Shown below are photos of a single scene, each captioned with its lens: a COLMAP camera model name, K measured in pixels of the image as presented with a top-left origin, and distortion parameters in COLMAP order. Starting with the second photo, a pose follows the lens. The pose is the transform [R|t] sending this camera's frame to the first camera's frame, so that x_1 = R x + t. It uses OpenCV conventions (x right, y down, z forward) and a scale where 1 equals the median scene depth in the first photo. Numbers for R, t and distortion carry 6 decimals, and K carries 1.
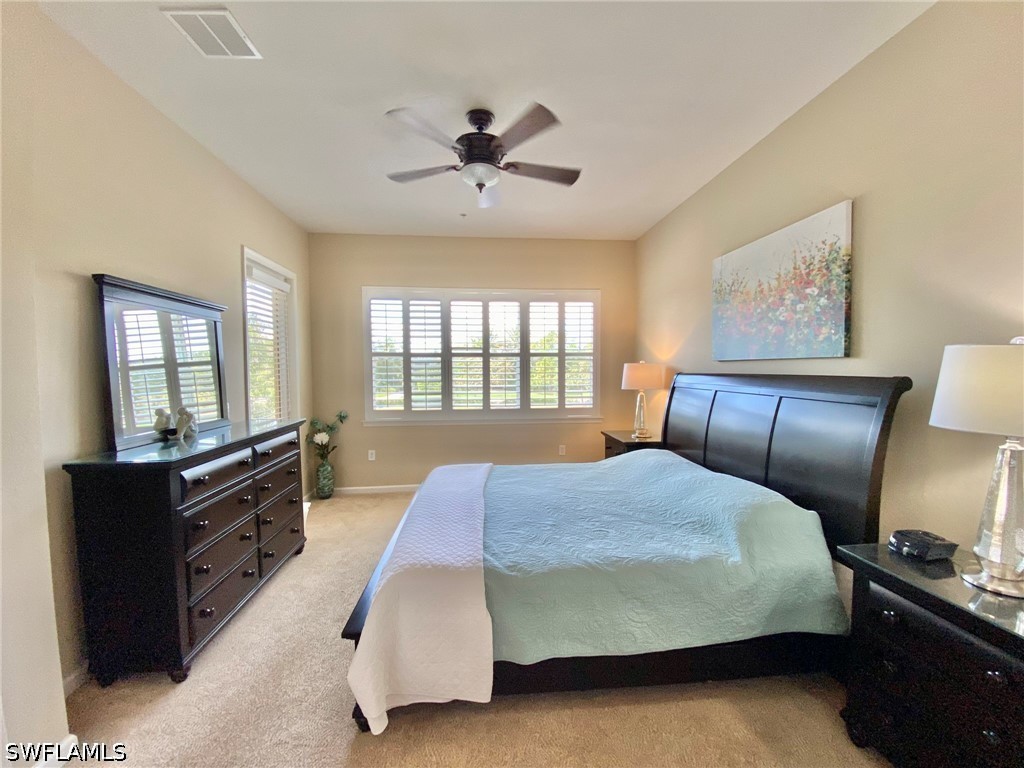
lens RADIAL K [[420.1, 0, 511.1], [0, 420.1, 387.2], [0, 0, 1]] dist [0.025420, -0.020393]
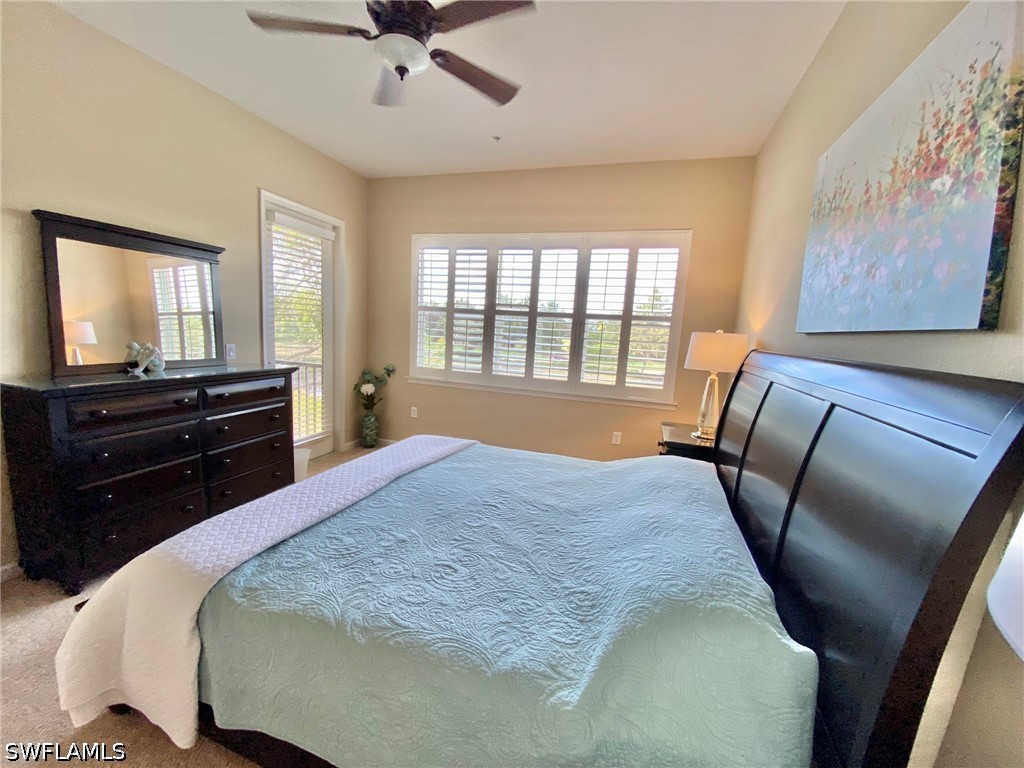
lens RADIAL K [[420.1, 0, 511.1], [0, 420.1, 387.2], [0, 0, 1]] dist [0.025420, -0.020393]
pose [[0.919799, 0.109095, -0.376918, 0.246875], [-0.078477, 0.992312, 0.095704, -0.008186], [0.384461, -0.058449, 0.921289, 0.201785]]
